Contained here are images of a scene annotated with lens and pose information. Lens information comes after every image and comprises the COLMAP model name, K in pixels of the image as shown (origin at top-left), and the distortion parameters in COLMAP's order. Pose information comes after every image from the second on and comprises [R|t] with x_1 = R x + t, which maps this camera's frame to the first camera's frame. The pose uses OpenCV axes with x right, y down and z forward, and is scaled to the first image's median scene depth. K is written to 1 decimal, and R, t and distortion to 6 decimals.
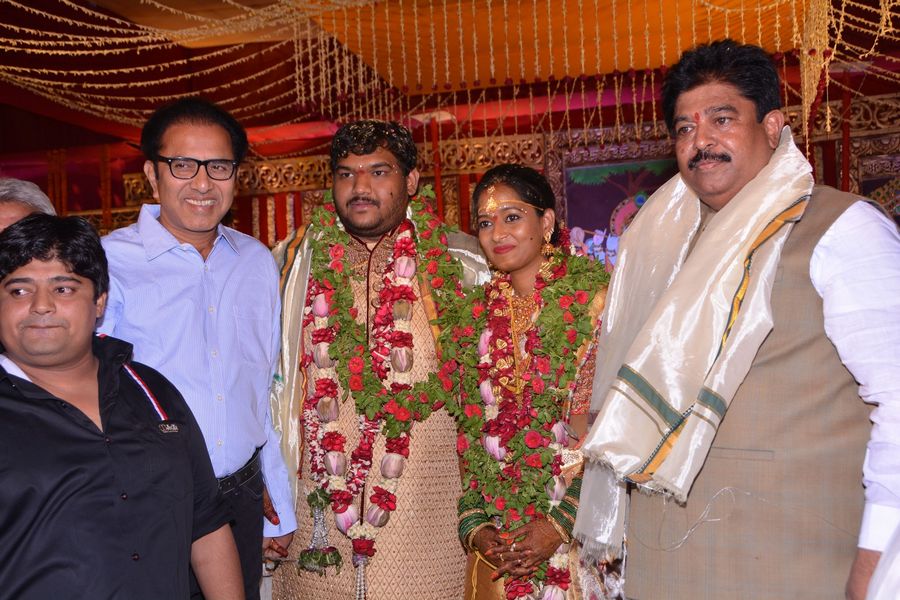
lens RADIAL K [[1112.2, 0, 450.0], [0, 1112.2, 300.0], [0, 0, 1]] dist [0.010299, 0.504969]
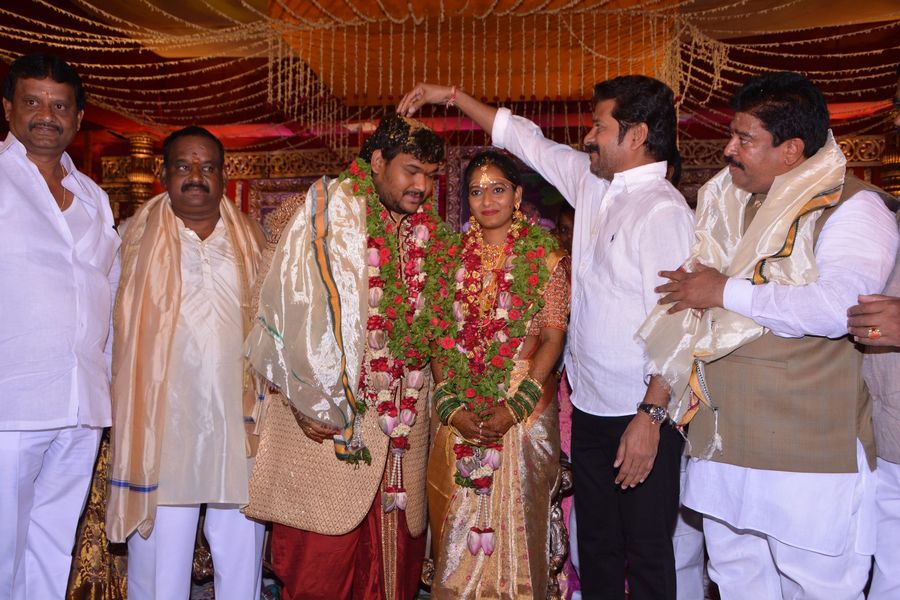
lens RADIAL K [[889.5, 0, 450.0], [0, 889.5, 300.0], [0, 0, 1]] dist [-0.126431, 0.318237]
pose [[0.990296, 0.054210, 0.127969, -0.046219], [-0.055816, 0.998401, 0.008996, 0.022062], [-0.127277, -0.016051, 0.991737, -0.003861]]
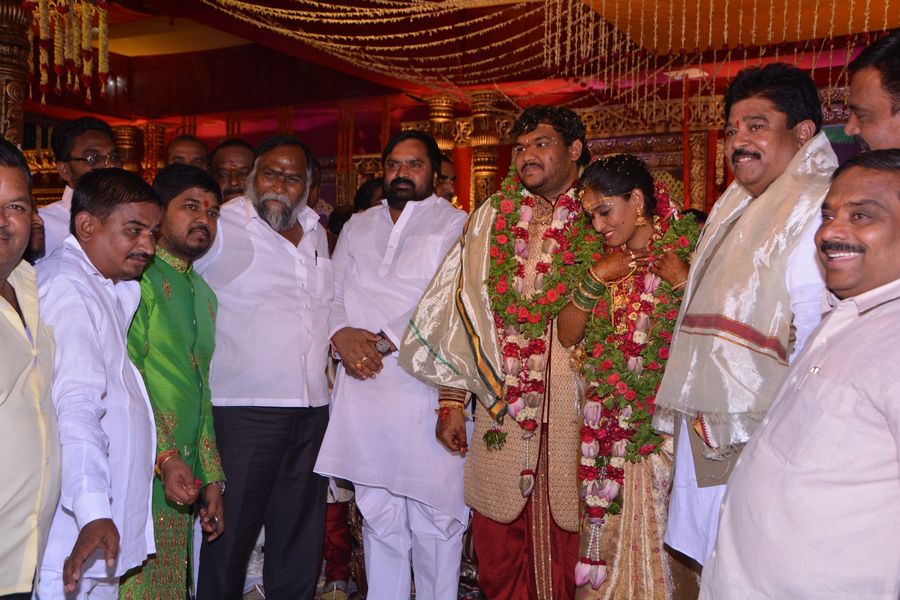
lens RADIAL K [[1096.0, 0, 450.0], [0, 1096.0, 300.0], [0, 0, 1]] dist [-0.001952, 0.464703]
pose [[0.968148, 0.065723, -0.241597, 0.048560], [-0.053233, 0.996904, 0.057871, -0.001728], [0.244652, -0.043167, 0.968650, -0.087949]]
